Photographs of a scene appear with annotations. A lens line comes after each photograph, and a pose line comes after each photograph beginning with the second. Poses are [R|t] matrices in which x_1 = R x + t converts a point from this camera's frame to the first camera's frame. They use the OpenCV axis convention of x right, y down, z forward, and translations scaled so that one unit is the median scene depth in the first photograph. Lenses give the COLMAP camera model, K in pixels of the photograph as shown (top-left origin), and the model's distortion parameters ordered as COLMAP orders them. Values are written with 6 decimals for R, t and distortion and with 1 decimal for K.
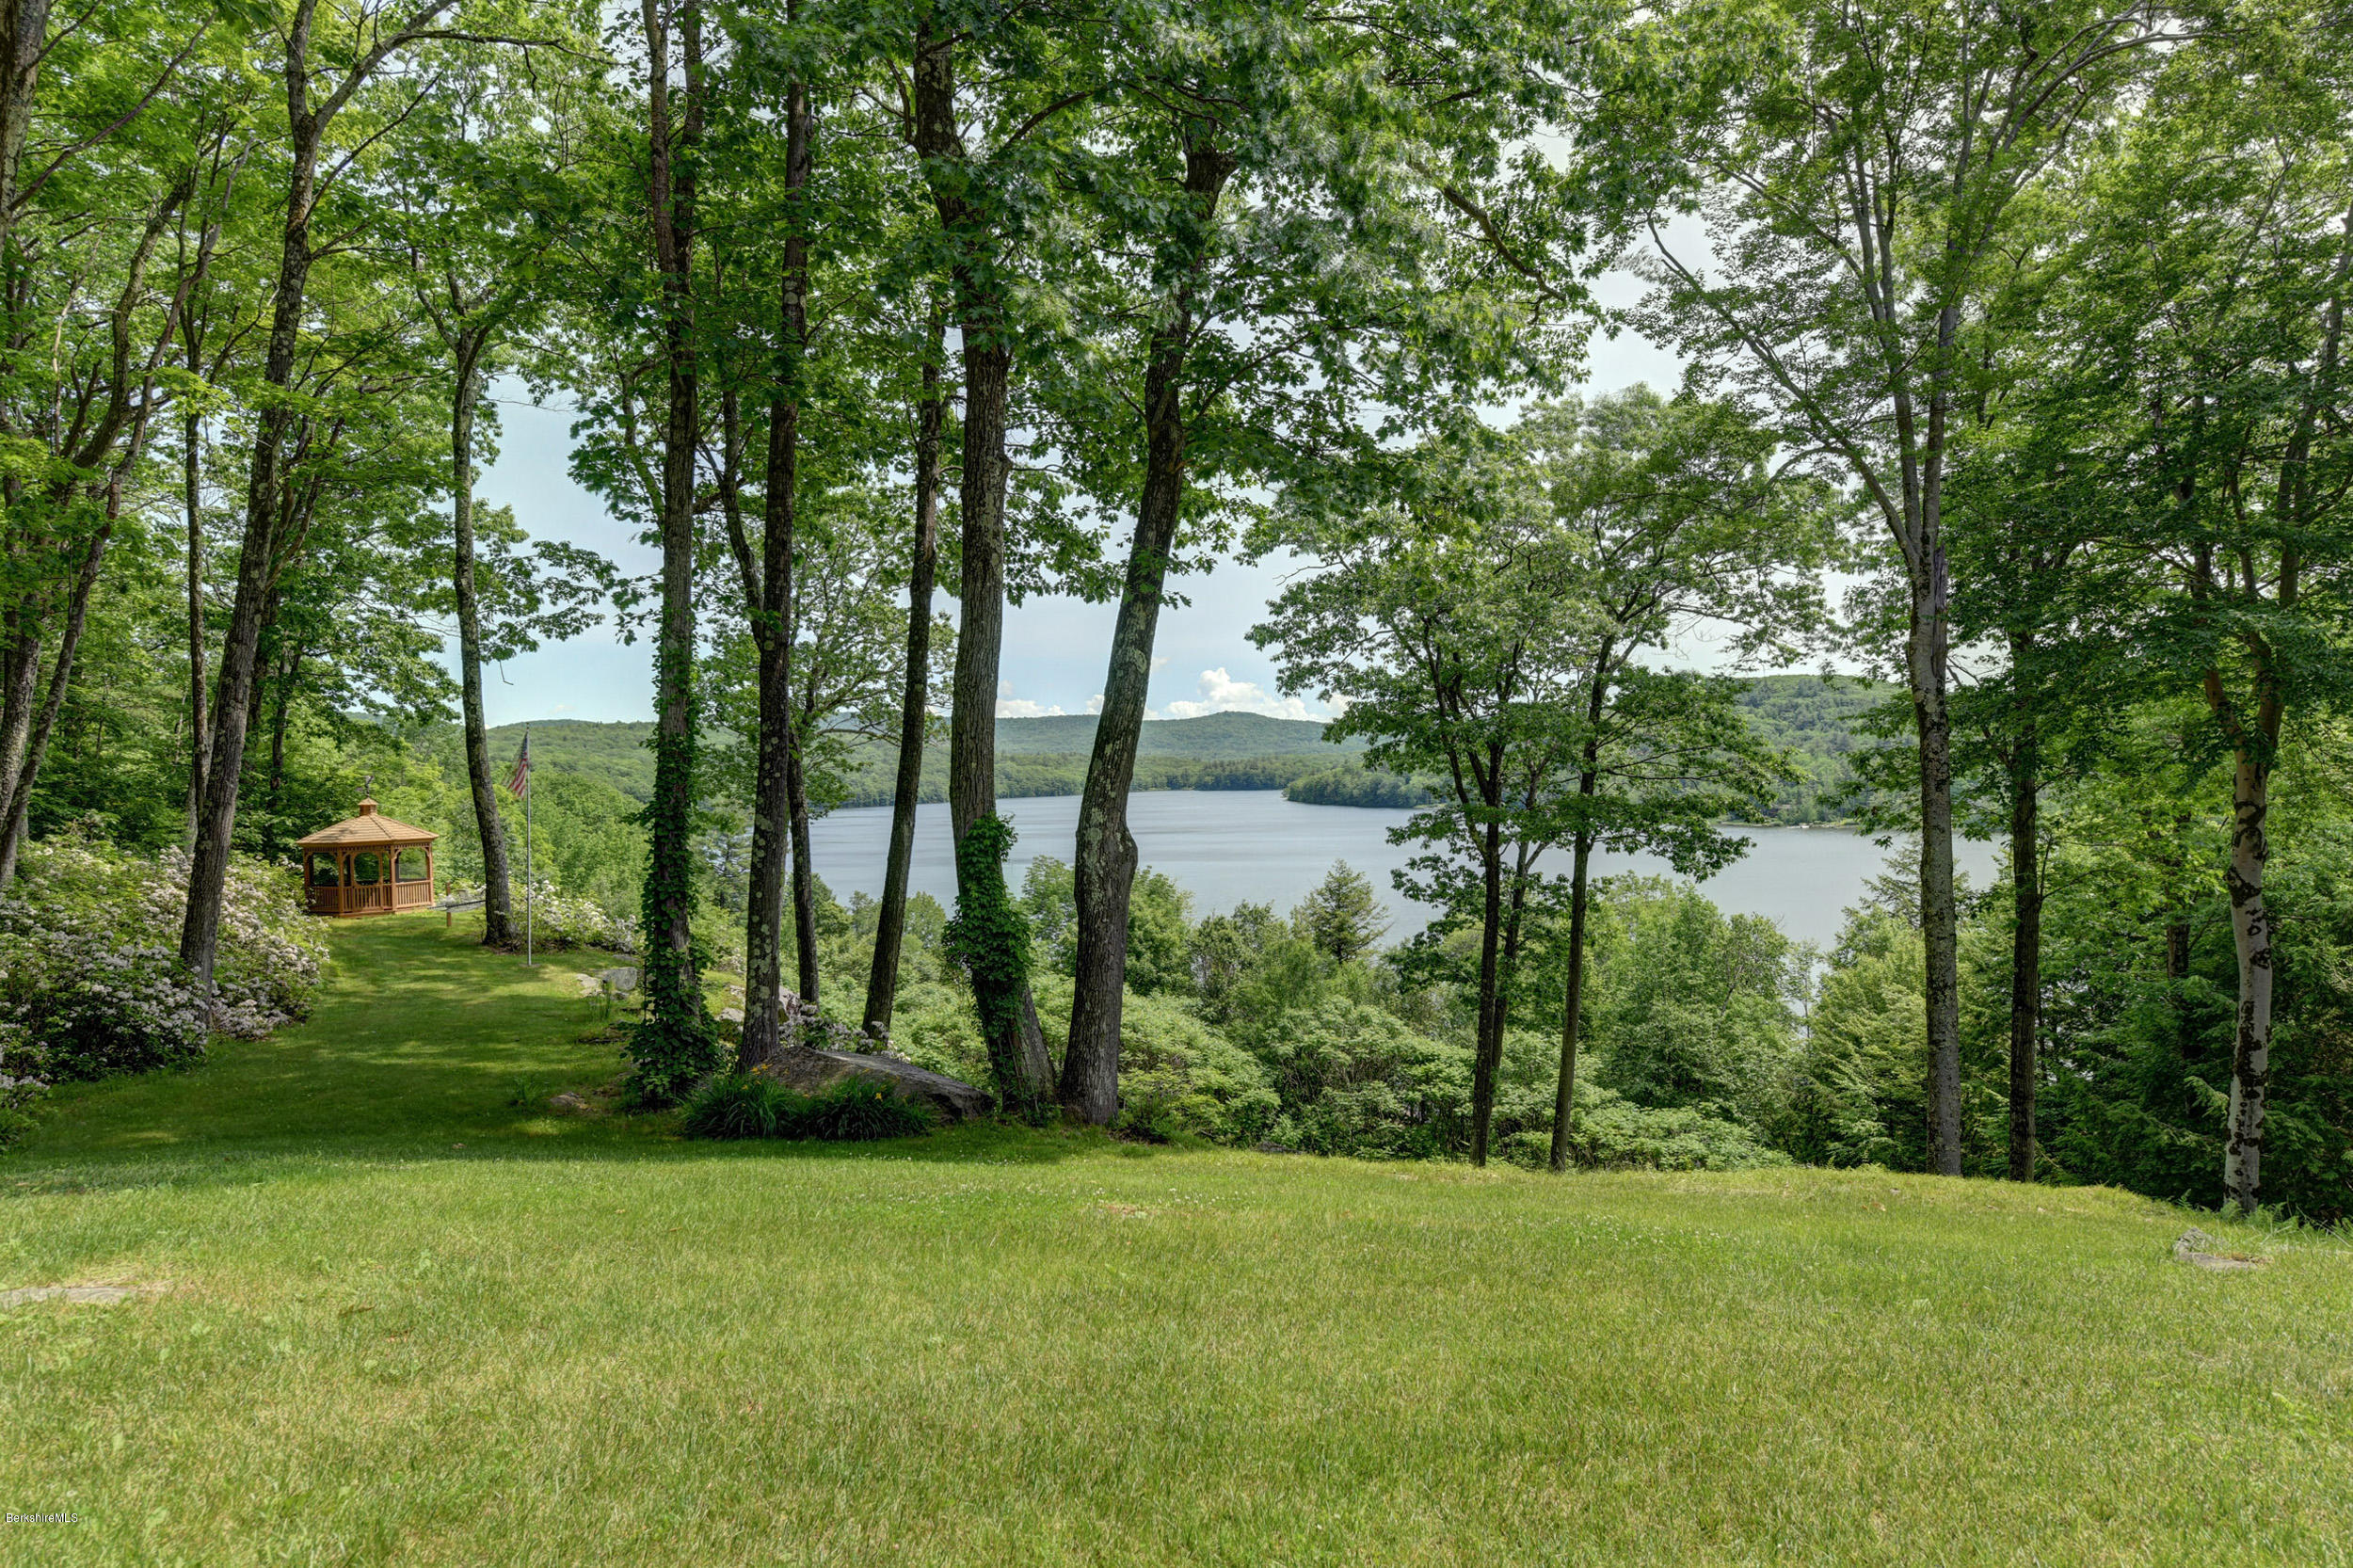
lens RADIAL K [[1441.2, 0, 1184.2], [0, 1441.2, 787.2], [0, 0, 1]] dist [0.005285, 0.001008]
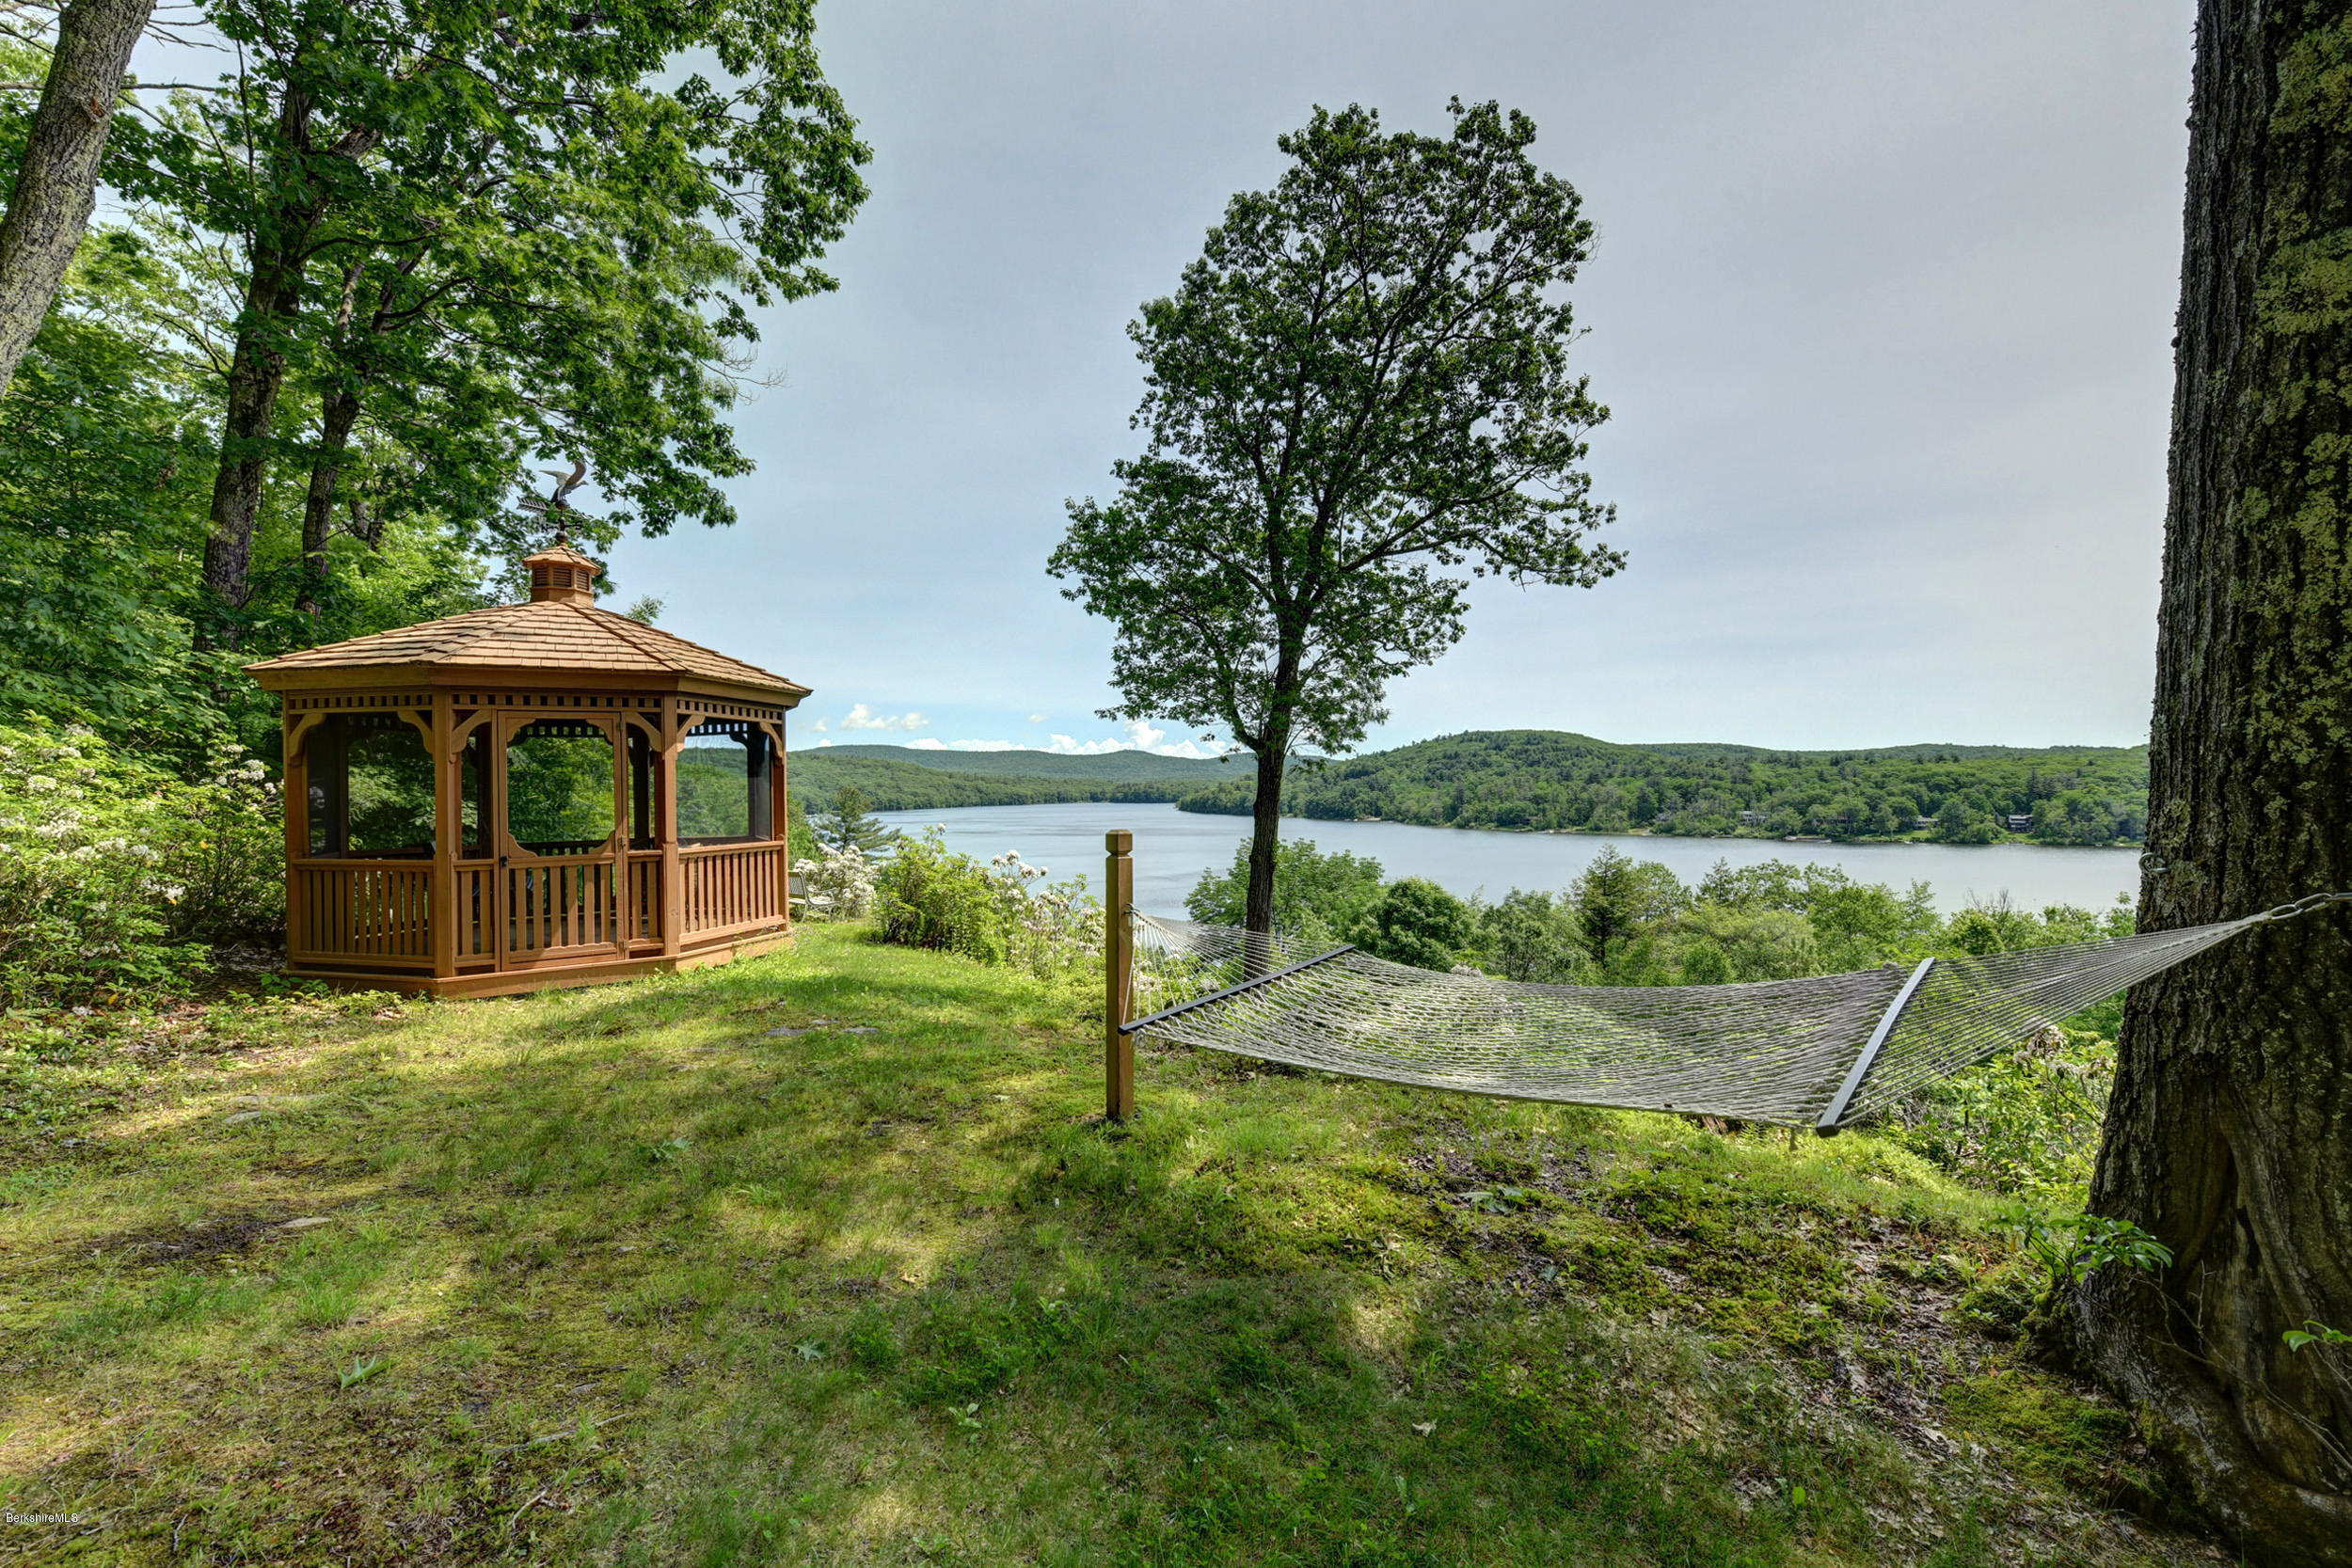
lens RADIAL K [[976.0, 0, 1171.1], [0, 976.0, 800.7], [0, 0, 1]] dist [0.008533, -0.000803]
pose [[0.996768, 0.013955, 0.079112, -0.409843], [-0.013858, 0.999902, -0.001778, 0.049979], [-0.079129, 0.000676, 0.996864, 0.712129]]
